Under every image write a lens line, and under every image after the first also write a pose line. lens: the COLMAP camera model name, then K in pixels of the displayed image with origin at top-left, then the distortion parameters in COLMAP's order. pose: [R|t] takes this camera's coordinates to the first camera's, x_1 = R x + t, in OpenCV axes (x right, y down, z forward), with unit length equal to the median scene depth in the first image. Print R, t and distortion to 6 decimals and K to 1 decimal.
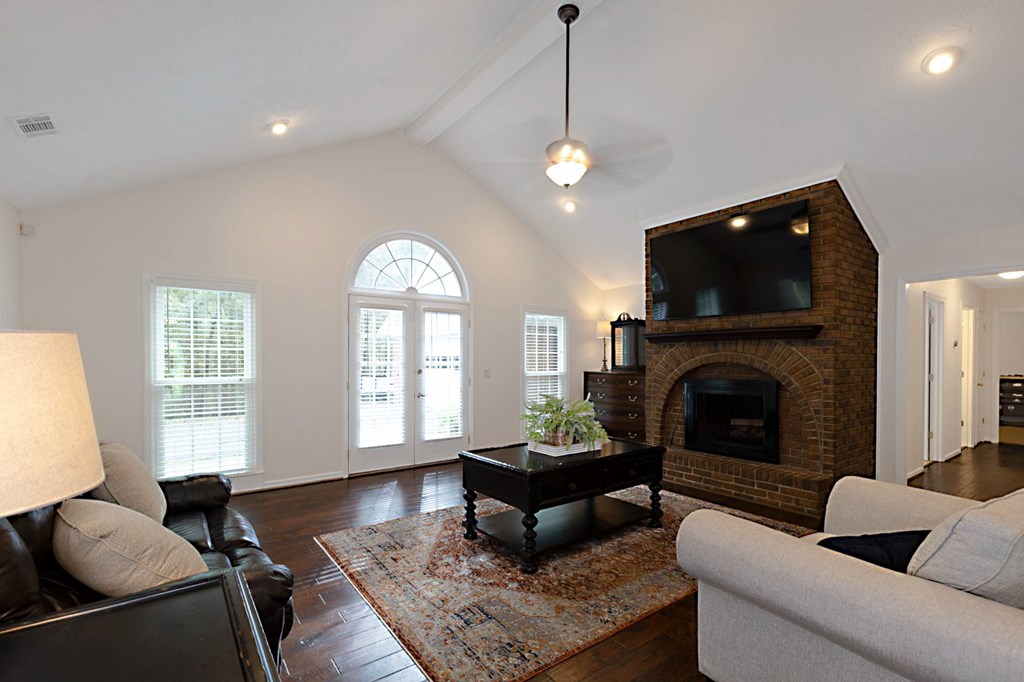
lens RADIAL K [[467.8, 0, 516.4], [0, 467.8, 350.5], [0, 0, 1]] dist [0.000068, -0.000149]
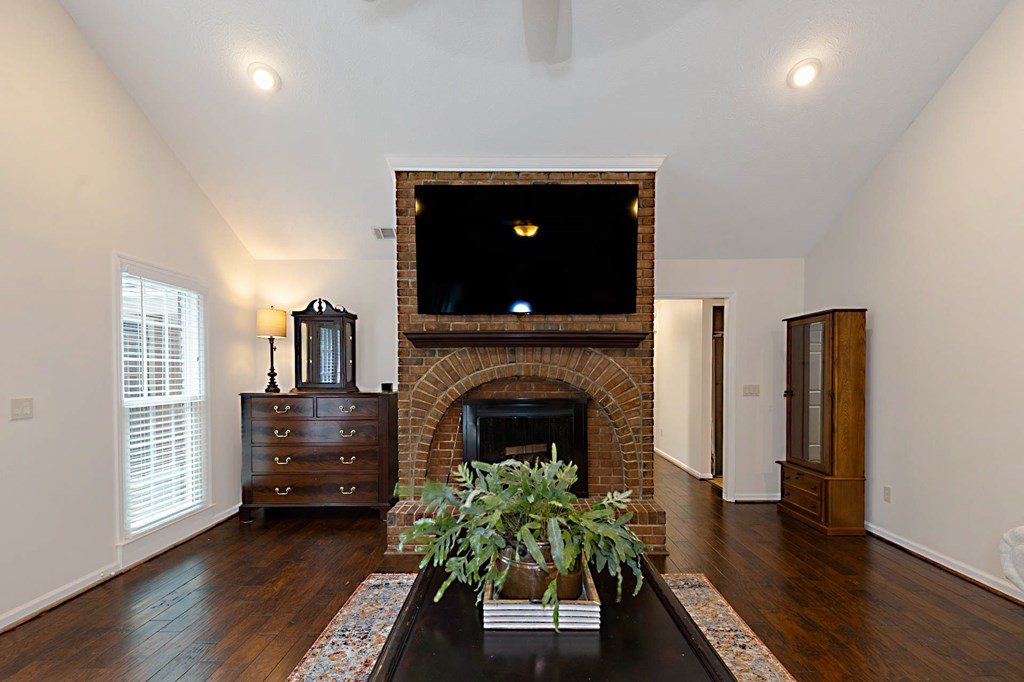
lens RADIAL K [[461.5, 0, 514.2], [0, 461.5, 376.2], [0, 0, 1]] dist [0.000472, -0.000126]
pose [[0.595150, -0.010432, 0.803547, -0.153184], [-0.012477, 0.999675, 0.022219, 0.008910], [-0.803518, -0.023249, 0.594827, 0.528532]]
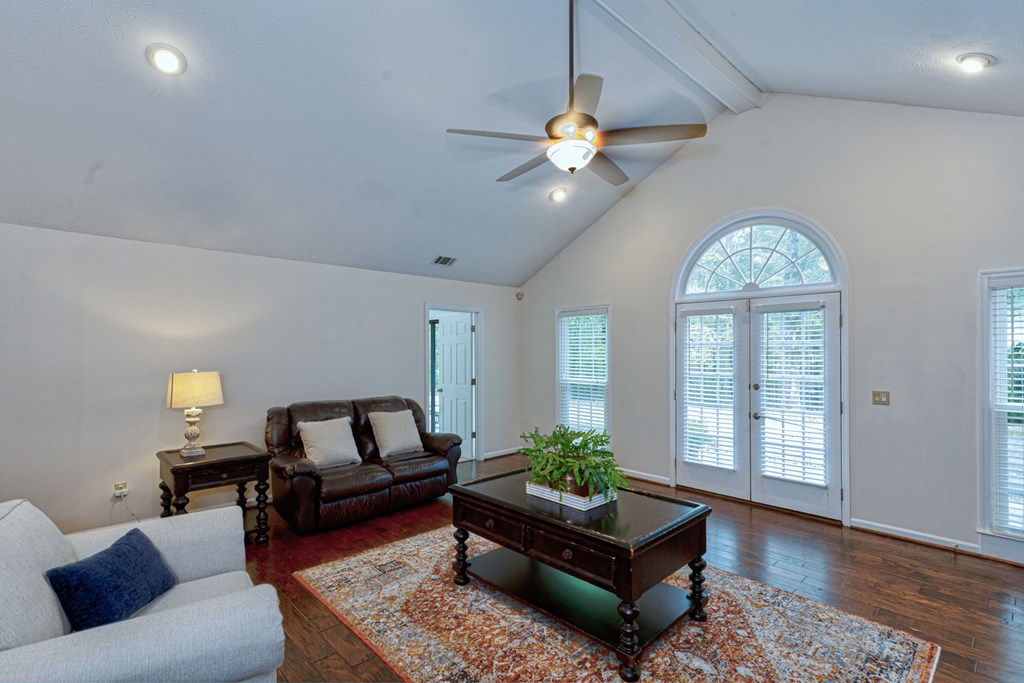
lens RADIAL K [[467.8, 0, 516.4], [0, 467.8, 351.0], [0, 0, 1]] dist [0.000068, -0.000149]
pose [[0.133409, 0.001148, -0.991060, 0.587840], [0.019229, 0.999808, 0.003746, -0.030458], [0.990874, -0.019557, 0.133362, 0.529371]]
